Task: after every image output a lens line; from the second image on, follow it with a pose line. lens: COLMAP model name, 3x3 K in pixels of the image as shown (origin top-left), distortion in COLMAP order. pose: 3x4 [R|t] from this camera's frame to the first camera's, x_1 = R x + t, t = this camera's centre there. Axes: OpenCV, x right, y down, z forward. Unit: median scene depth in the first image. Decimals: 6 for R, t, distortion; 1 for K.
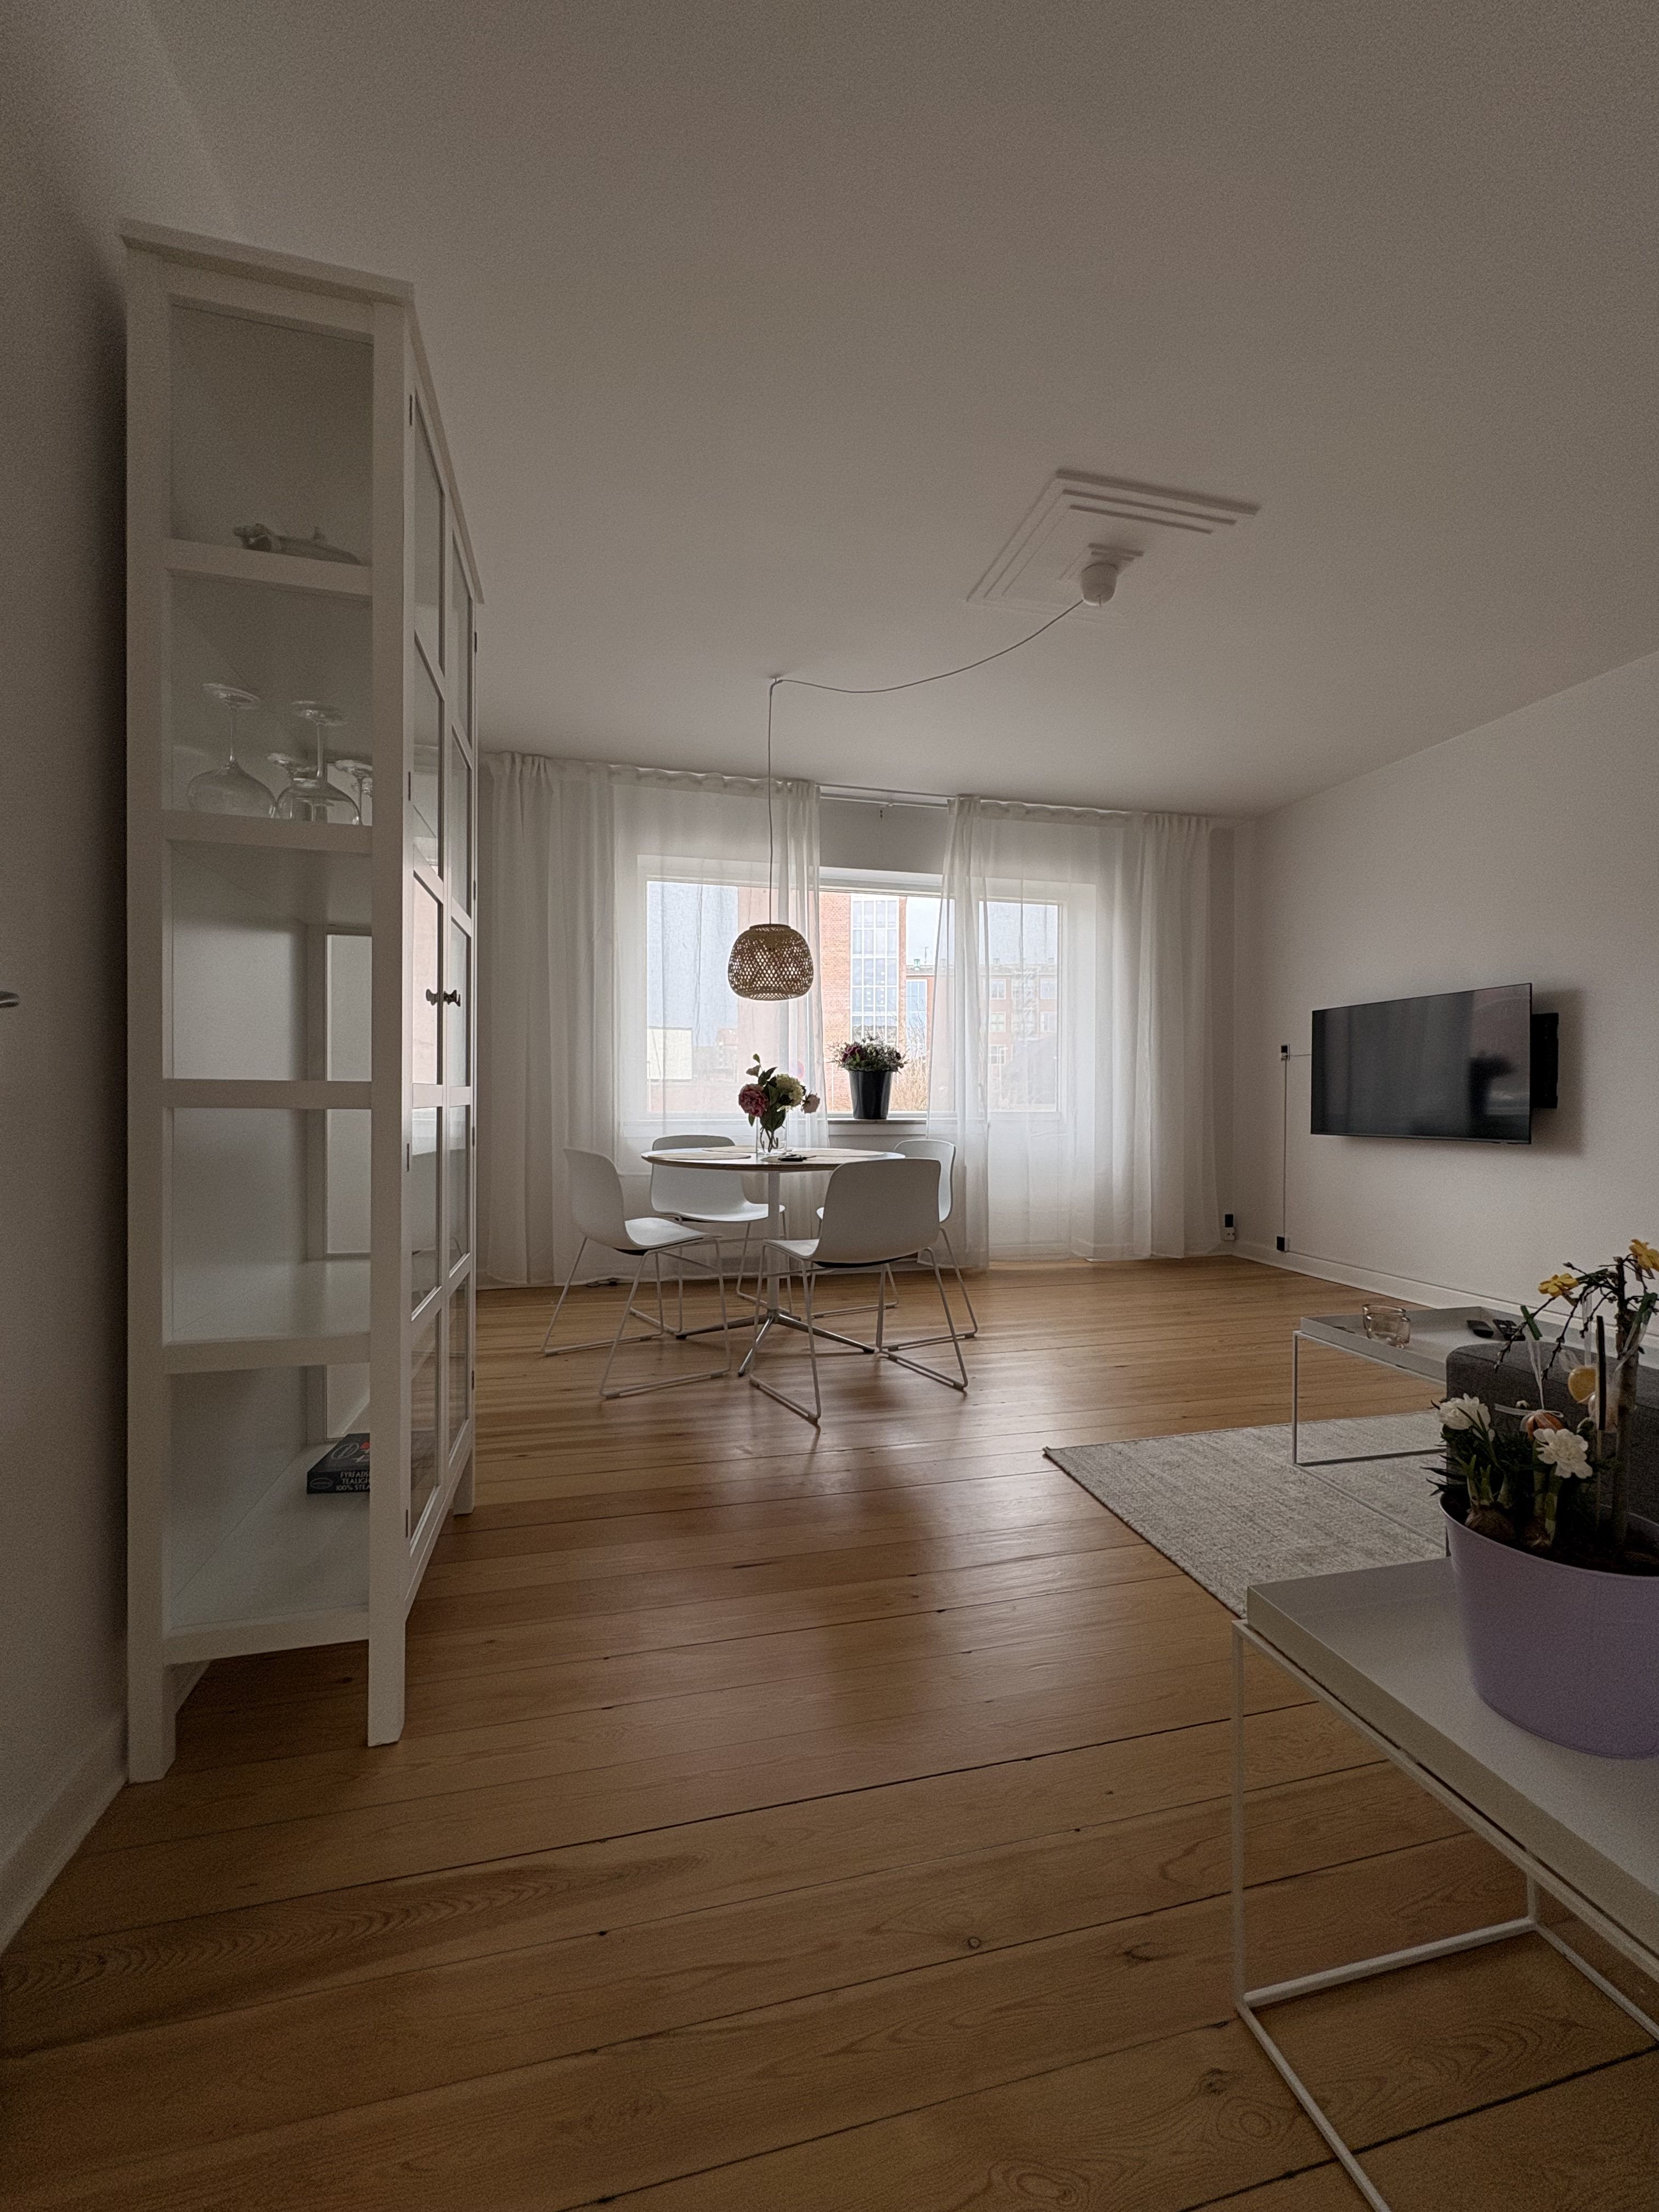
lens RADIAL K [[885.2, 0, 830.0], [0, 885.2, 1105.2], [0, 0, 1]] dist [-0.000914, 0.000517]
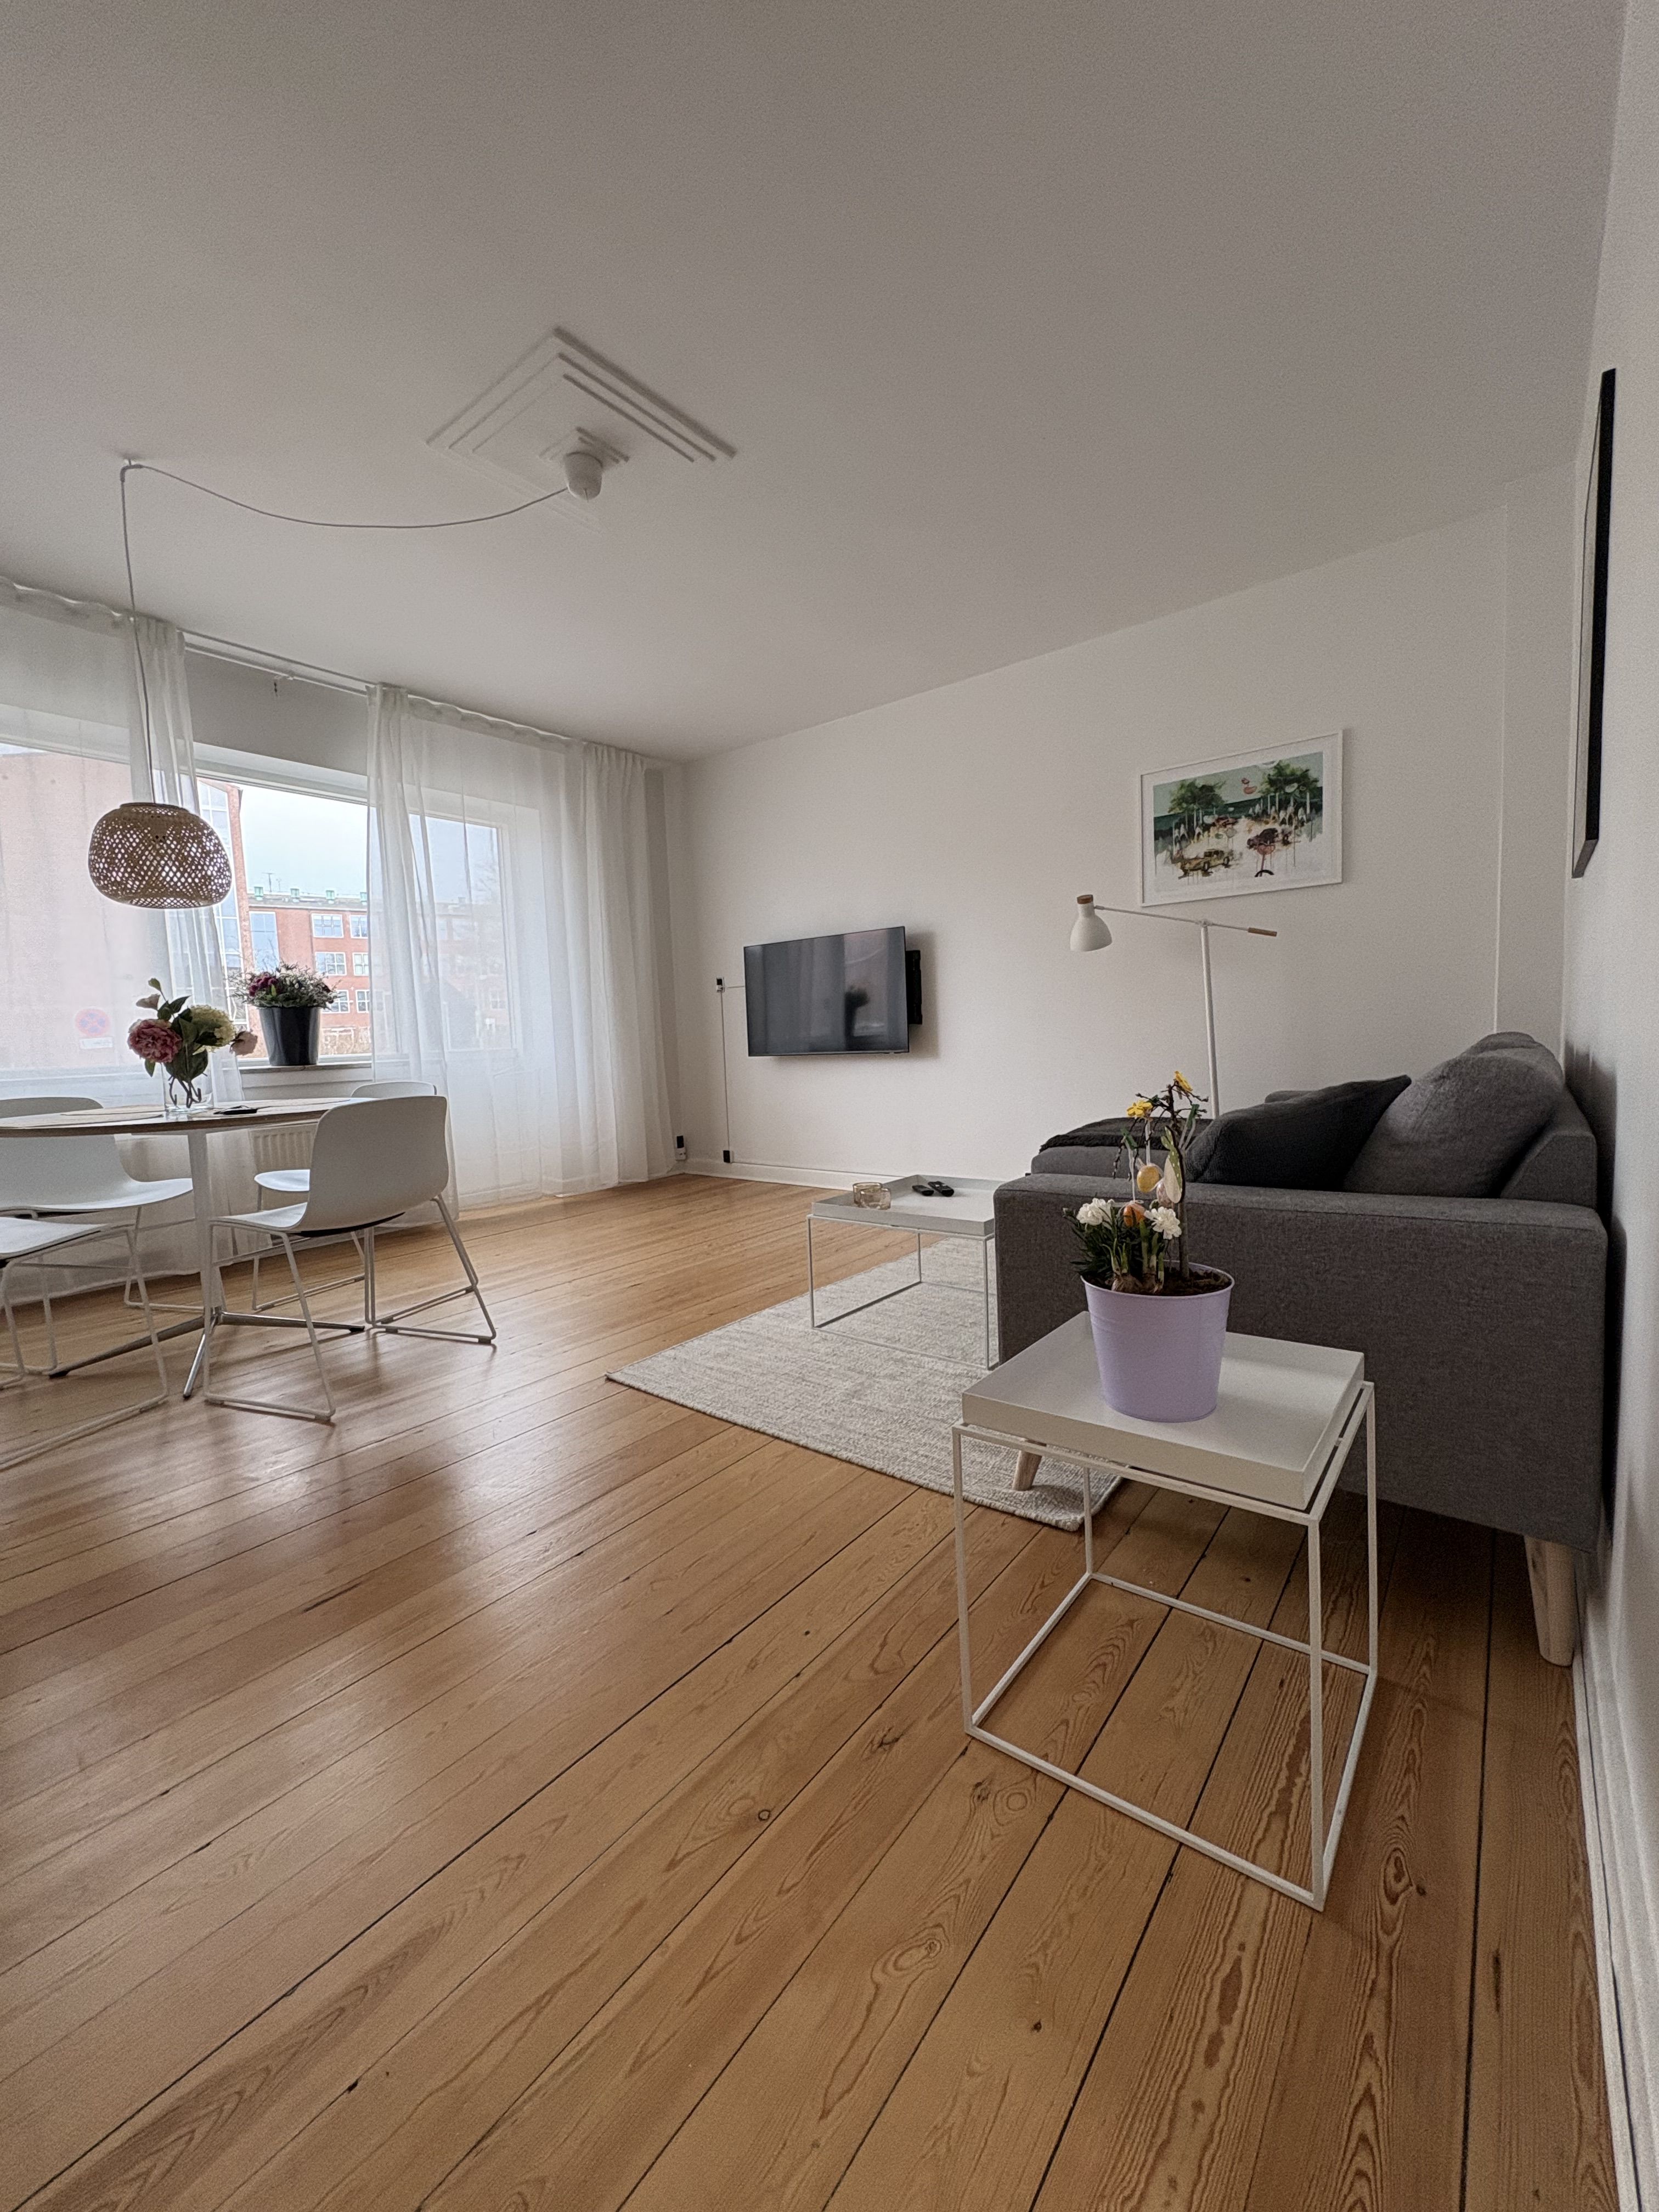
lens RADIAL K [[885.2, 0, 831.8], [0, 885.2, 1106.4], [0, 0, 1]] dist [-0.000914, 0.000517]
pose [[0.784943, -0.084730, 0.613747, -0.101986], [0.046564, 0.995871, 0.077932, 0.017909], [-0.617816, -0.032593, 0.785647, 0.054613]]
